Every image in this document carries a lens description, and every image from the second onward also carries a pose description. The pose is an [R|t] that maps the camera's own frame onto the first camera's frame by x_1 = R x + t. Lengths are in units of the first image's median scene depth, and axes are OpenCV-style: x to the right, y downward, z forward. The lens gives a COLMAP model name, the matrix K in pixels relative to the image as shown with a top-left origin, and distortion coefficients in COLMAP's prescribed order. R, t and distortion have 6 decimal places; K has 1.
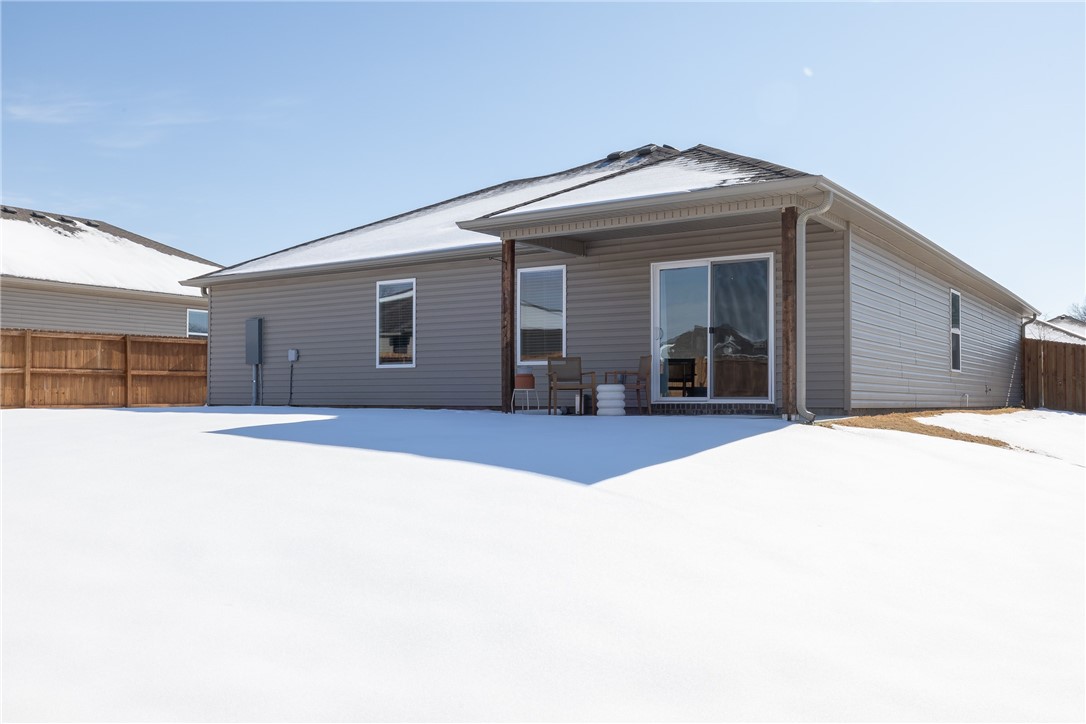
lens RADIAL K [[966.0, 0, 542.2], [0, 966.0, 372.0], [0, 0, 1]] dist [0.002179, -0.002064]
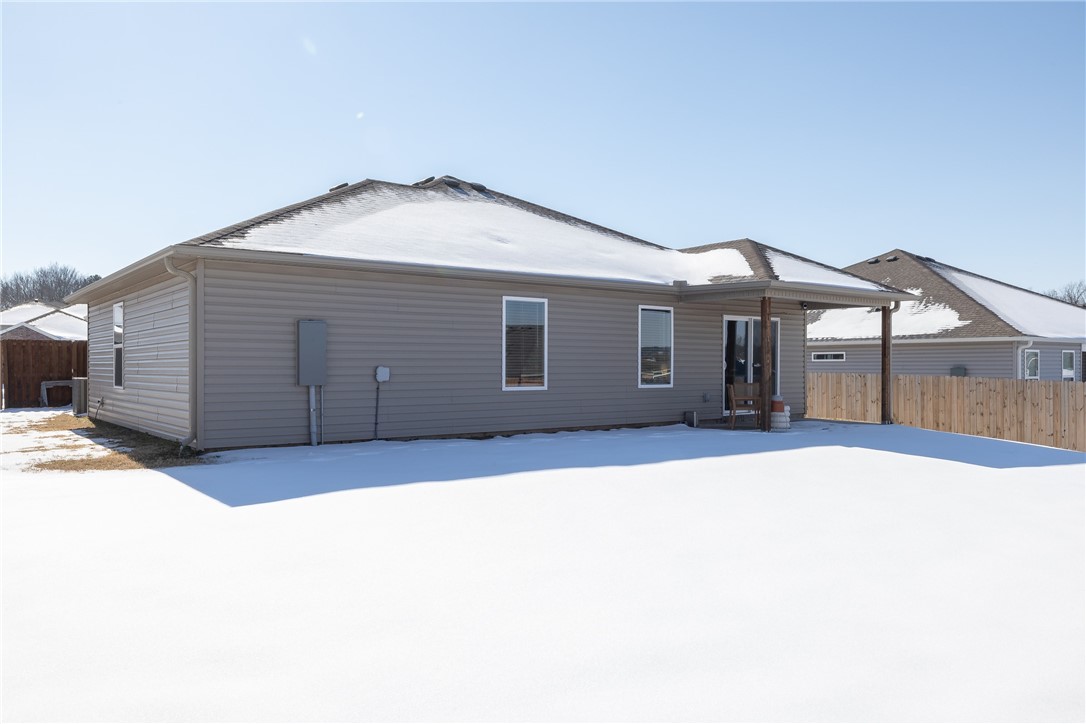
lens RADIAL K [[805.0, 0, 543.9], [0, 805.0, 364.3], [0, 0, 1]] dist [0.004307, 0.002244]
pose [[0.319098, 0.001210, 0.947721, -0.881386], [-0.028027, 0.999574, 0.008161, -0.036193], [-0.947307, -0.029166, 0.318996, 0.719474]]
